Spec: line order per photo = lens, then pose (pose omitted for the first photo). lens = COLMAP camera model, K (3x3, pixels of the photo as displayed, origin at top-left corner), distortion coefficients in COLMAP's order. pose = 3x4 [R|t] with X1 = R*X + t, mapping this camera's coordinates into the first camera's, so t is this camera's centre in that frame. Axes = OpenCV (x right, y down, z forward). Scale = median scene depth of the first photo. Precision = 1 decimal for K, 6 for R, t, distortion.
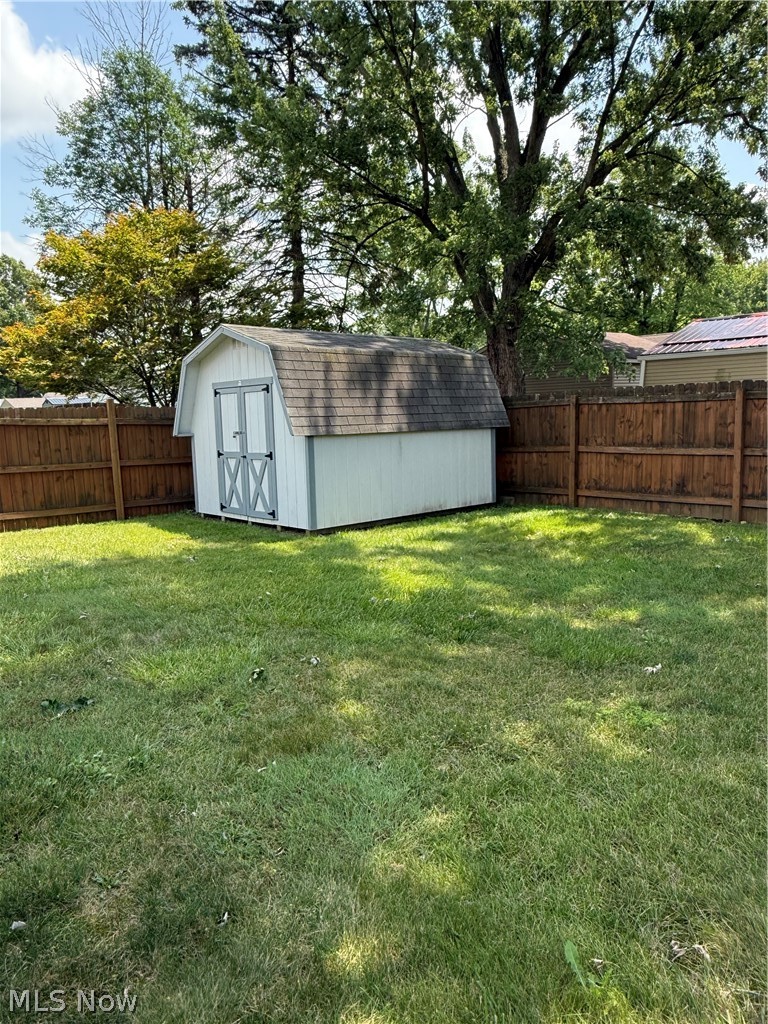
lens RADIAL K [[715.7, 0, 384.2], [0, 715.7, 513.2], [0, 0, 1]] dist [0.005571, 0.001585]
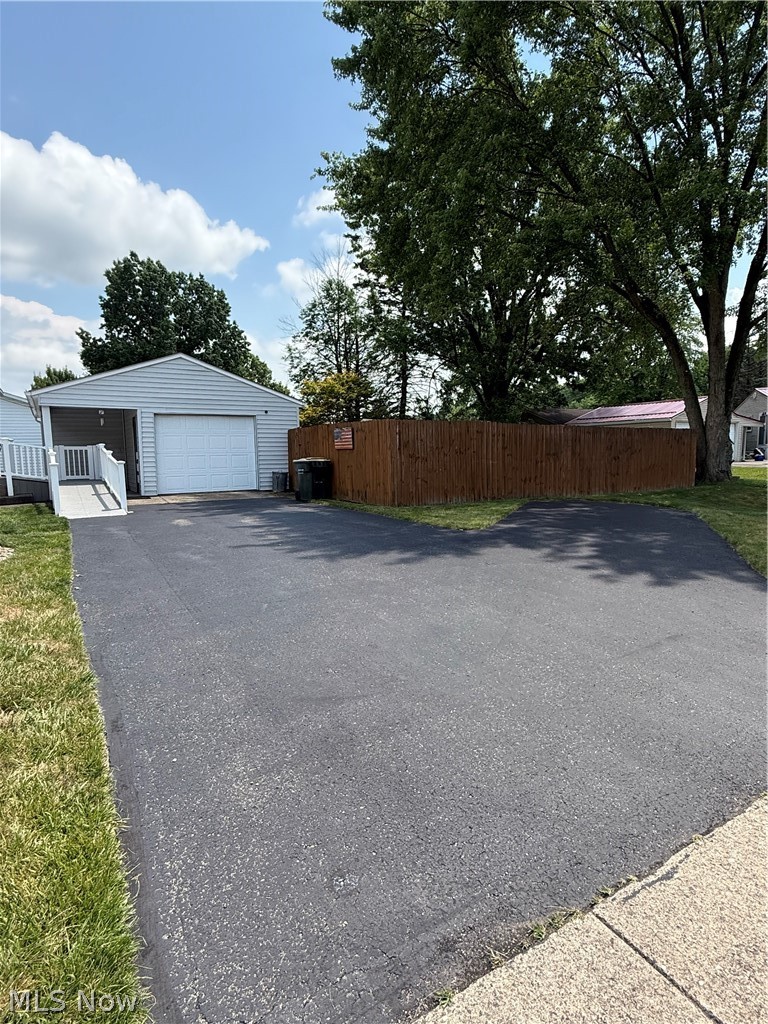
lens RADIAL K [[548.7, 0, 381.6], [0, 548.7, 508.6], [0, 0, 1]] dist [-0.006630, -0.001370]
pose [[0.978031, 0.042852, -0.204006, 0.143560], [-0.049456, 0.998401, -0.027380, 0.071100], [0.202506, 0.036868, 0.978587, -0.527034]]
